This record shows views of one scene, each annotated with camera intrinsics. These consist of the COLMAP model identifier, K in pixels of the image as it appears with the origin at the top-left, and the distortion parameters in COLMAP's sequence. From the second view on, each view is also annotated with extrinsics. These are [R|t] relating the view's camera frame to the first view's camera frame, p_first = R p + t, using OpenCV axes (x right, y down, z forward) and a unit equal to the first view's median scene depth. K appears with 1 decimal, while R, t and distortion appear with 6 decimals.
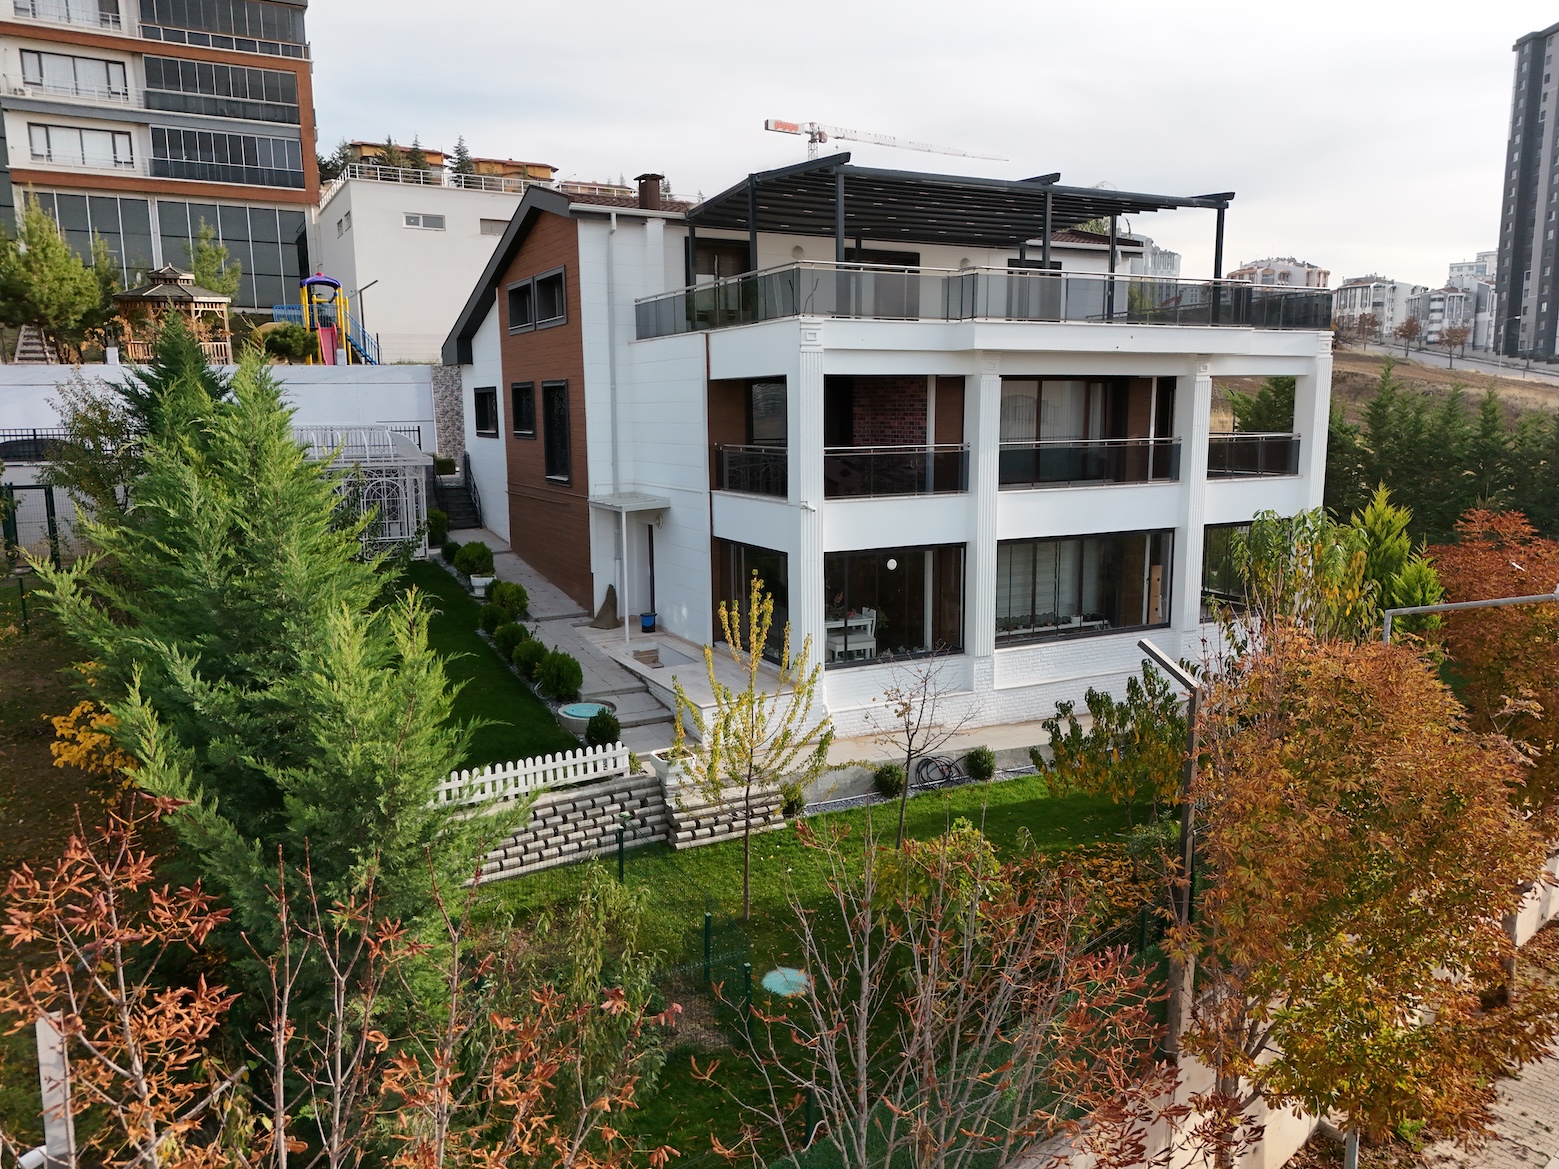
lens RADIAL K [[1148.2, 0, 784.4], [0, 1148.2, 581.8], [0, 0, 1]] dist [0.079002, -0.068309]
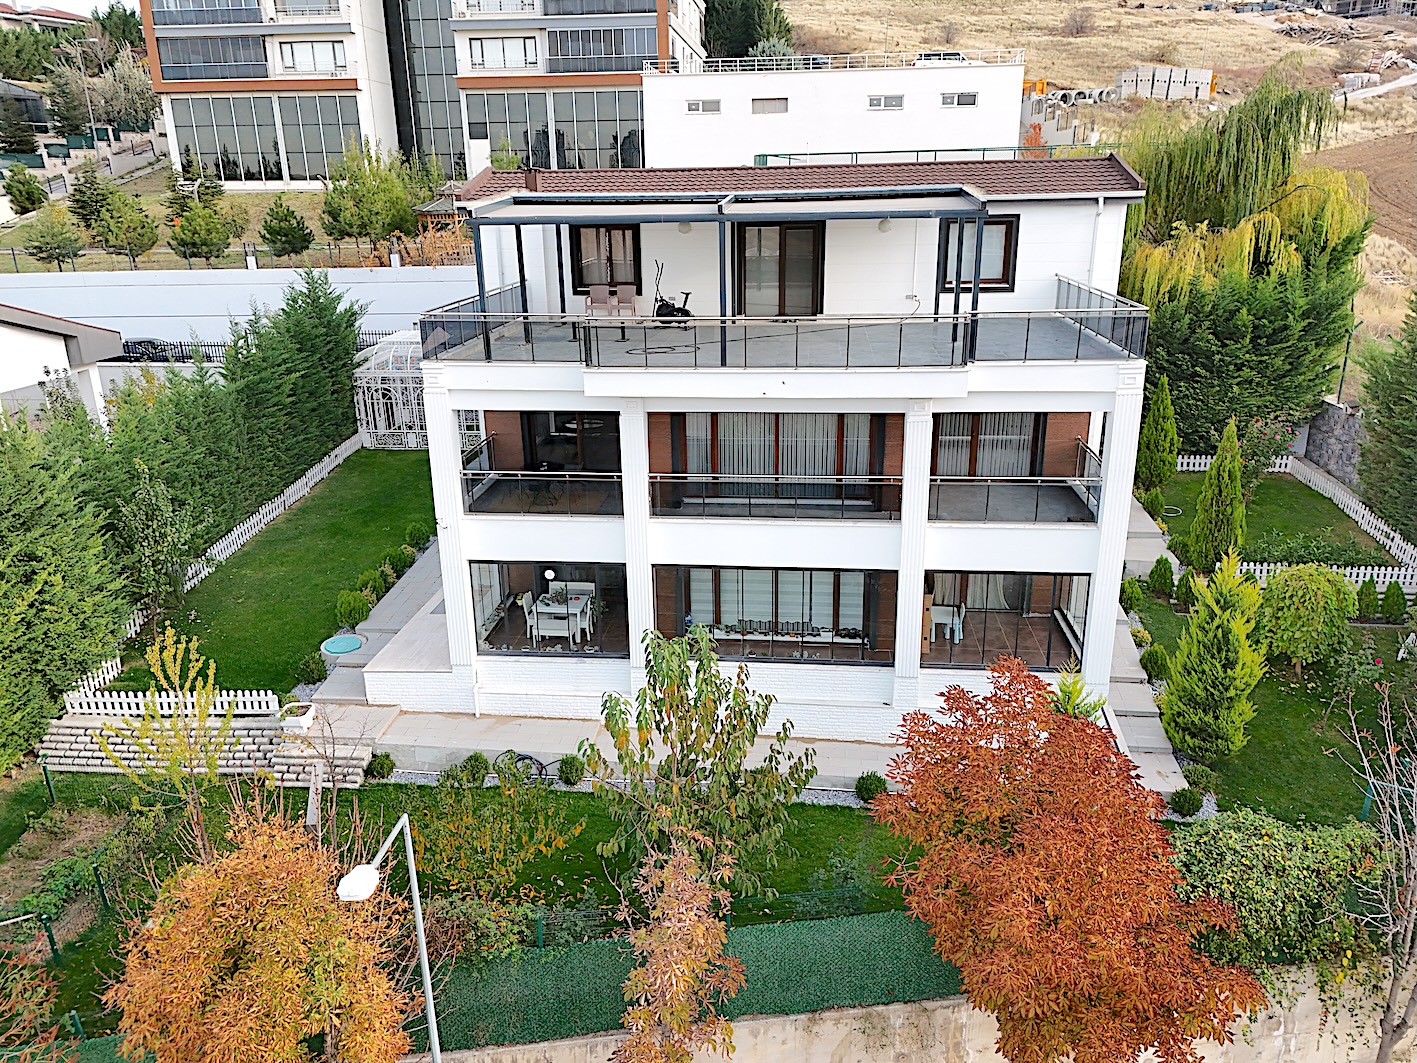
lens RADIAL K [[1043.6, 0, 712.9], [0, 1043.6, 529.0], [0, 0, 1]] dist [0.079002, -0.068309]
pose [[0.834070, 0.167013, -0.525770, 0.536395], [-0.073300, 0.978172, 0.194439, -0.190483], [0.546767, -0.123637, 0.828106, 0.183235]]
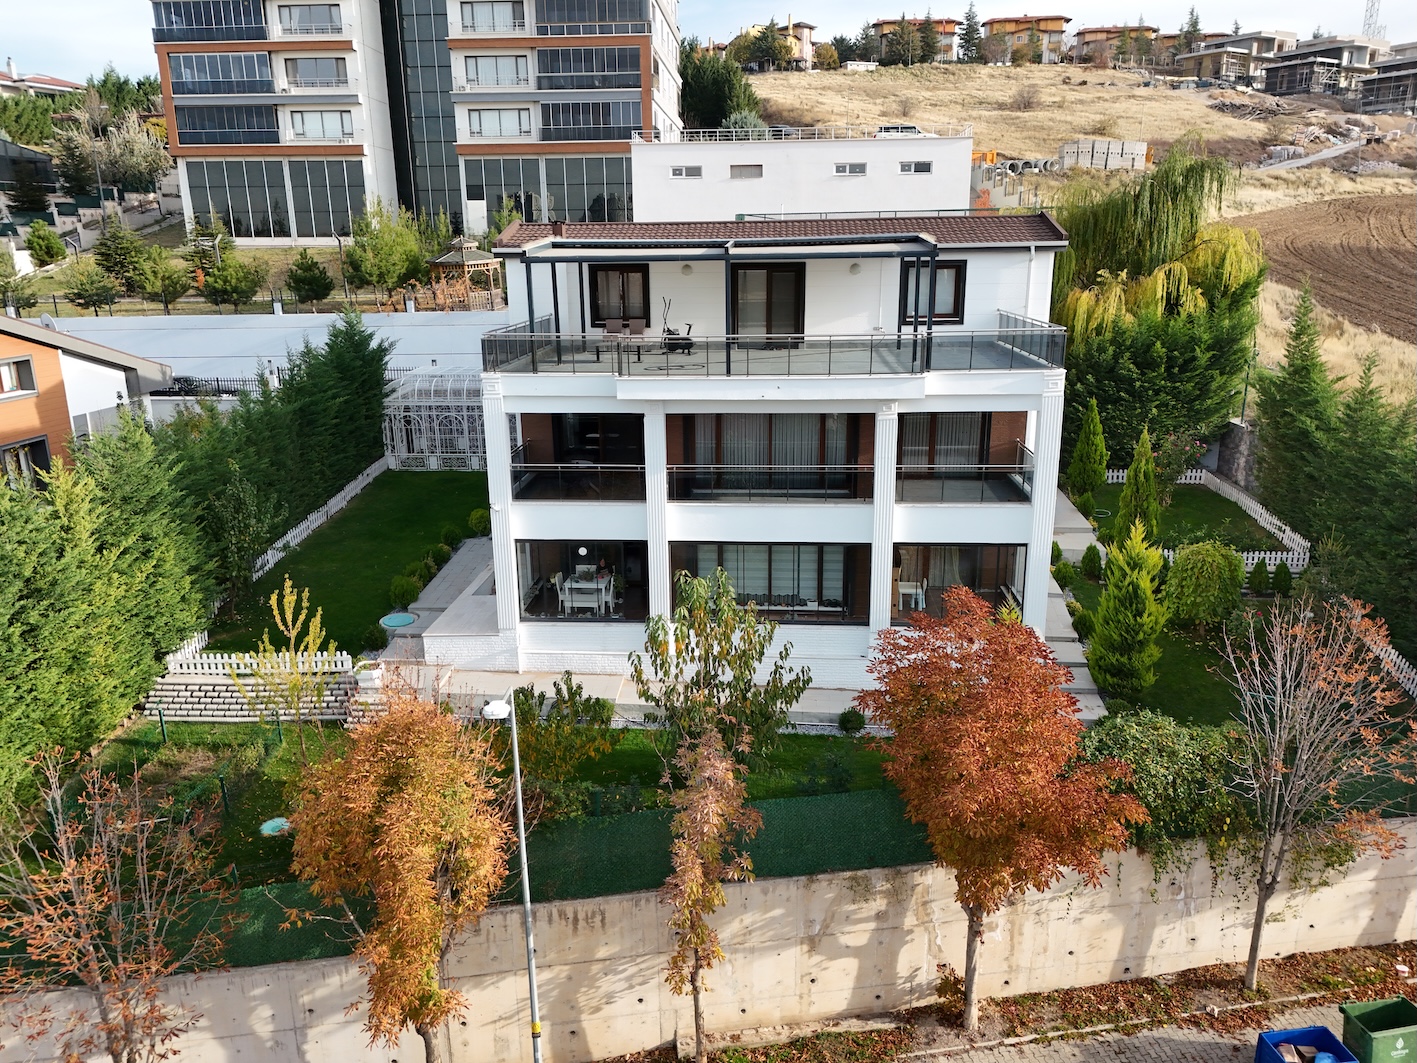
lens RADIAL K [[1043.6, 0, 712.9], [0, 1043.6, 529.0], [0, 0, 1]] dist [0.079002, -0.068309]
pose [[0.851253, 0.133880, -0.507390, 0.596363], [-0.072999, 0.987718, 0.138148, -0.156625], [0.519654, -0.080560, 0.850570, 0.037449]]
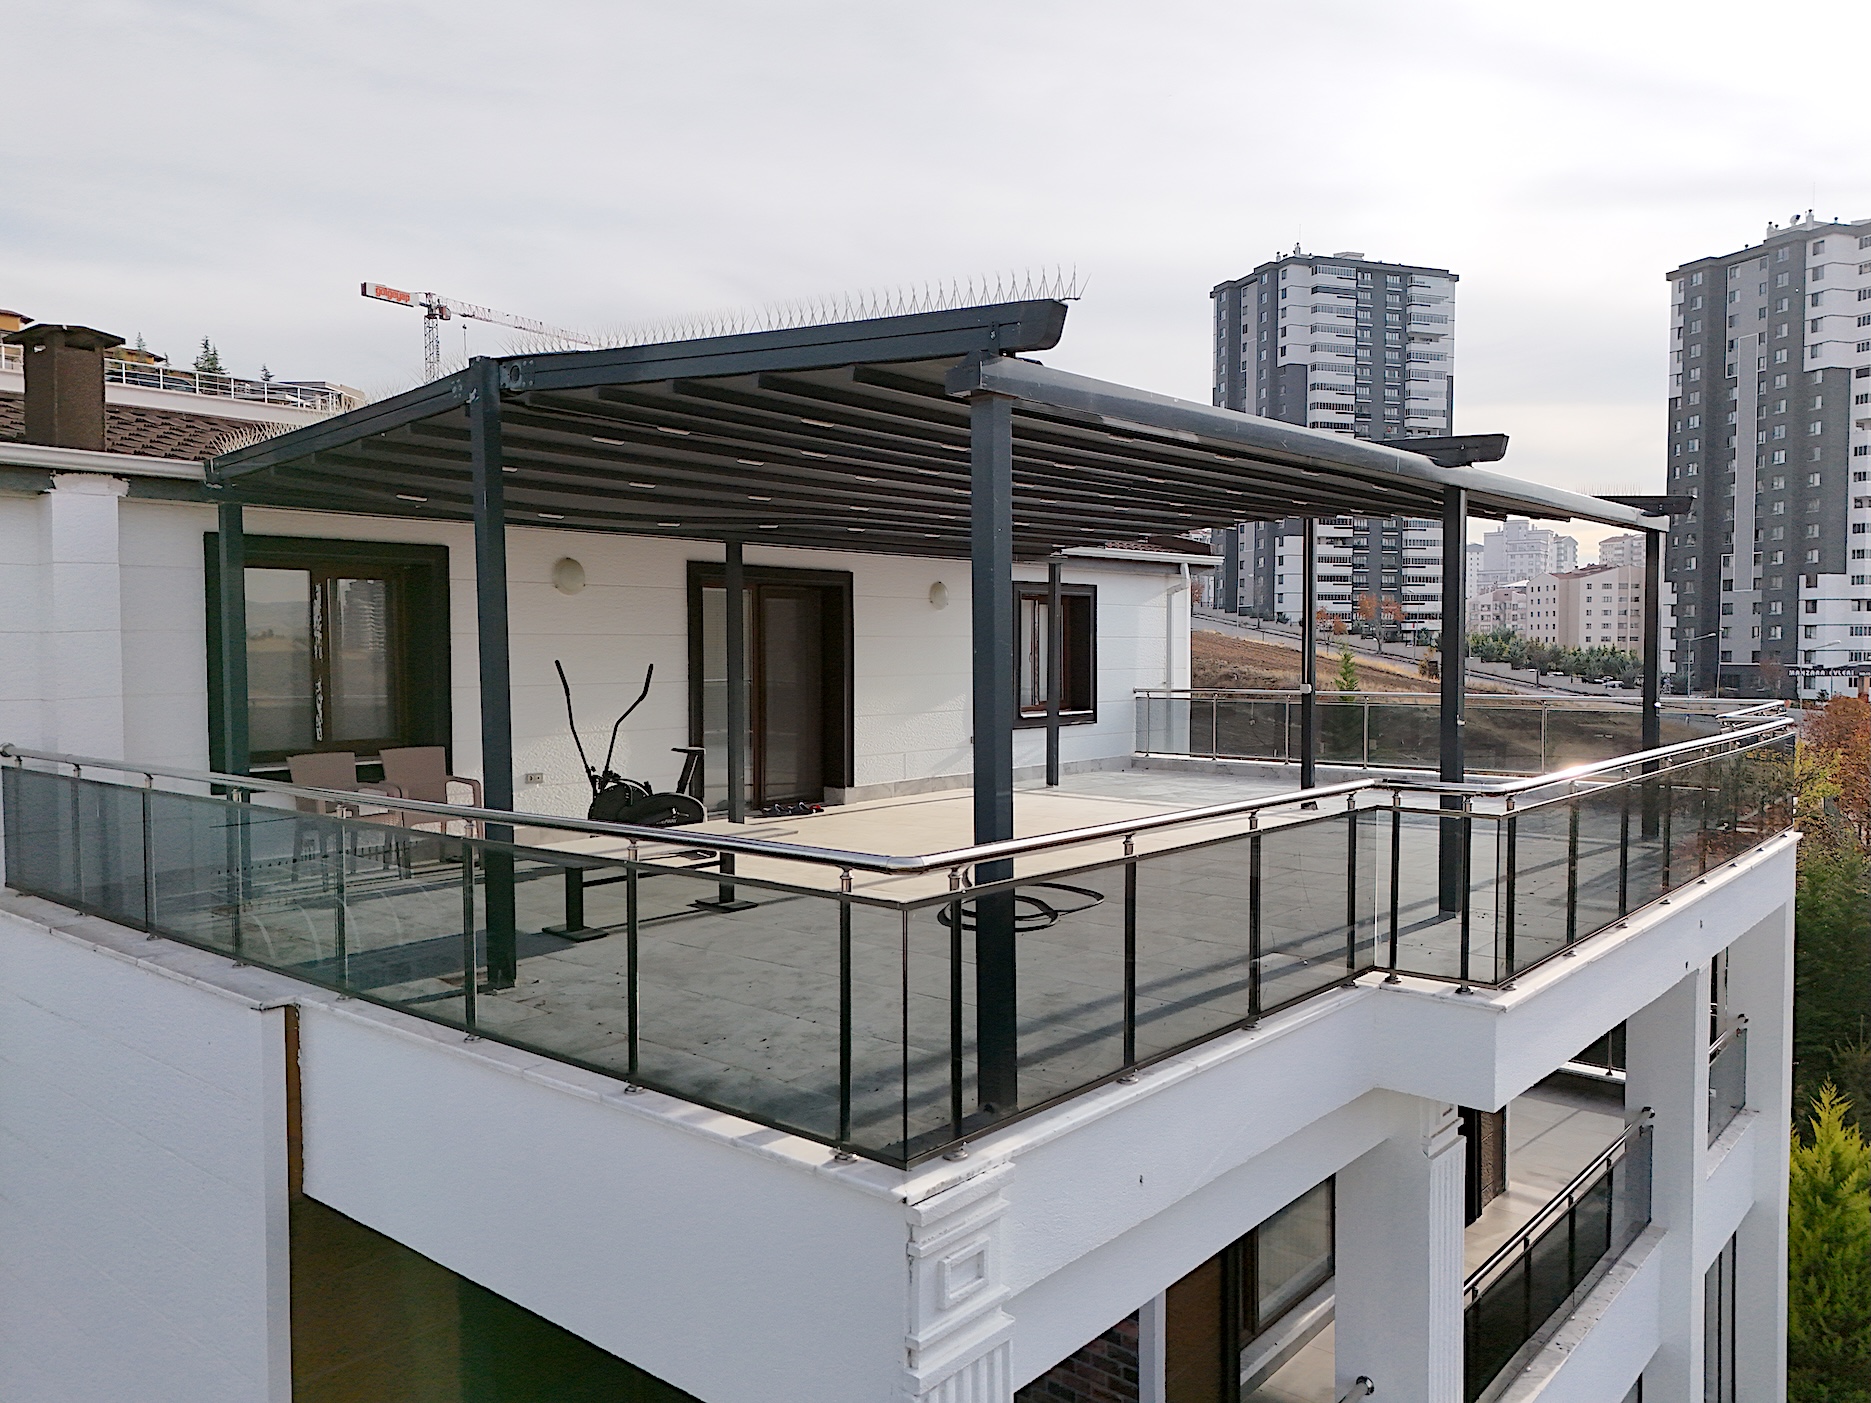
lens RADIAL K [[1377.9, 0, 941.3], [0, 1377.9, 698.2], [0, 0, 1]] dist [0.079002, -0.068309]
pose [[0.929798, -0.010910, 0.367909, -0.036953], [0.051731, 0.993513, -0.101274, -0.183543], [-0.364418, 0.113197, 0.924330, 0.524055]]
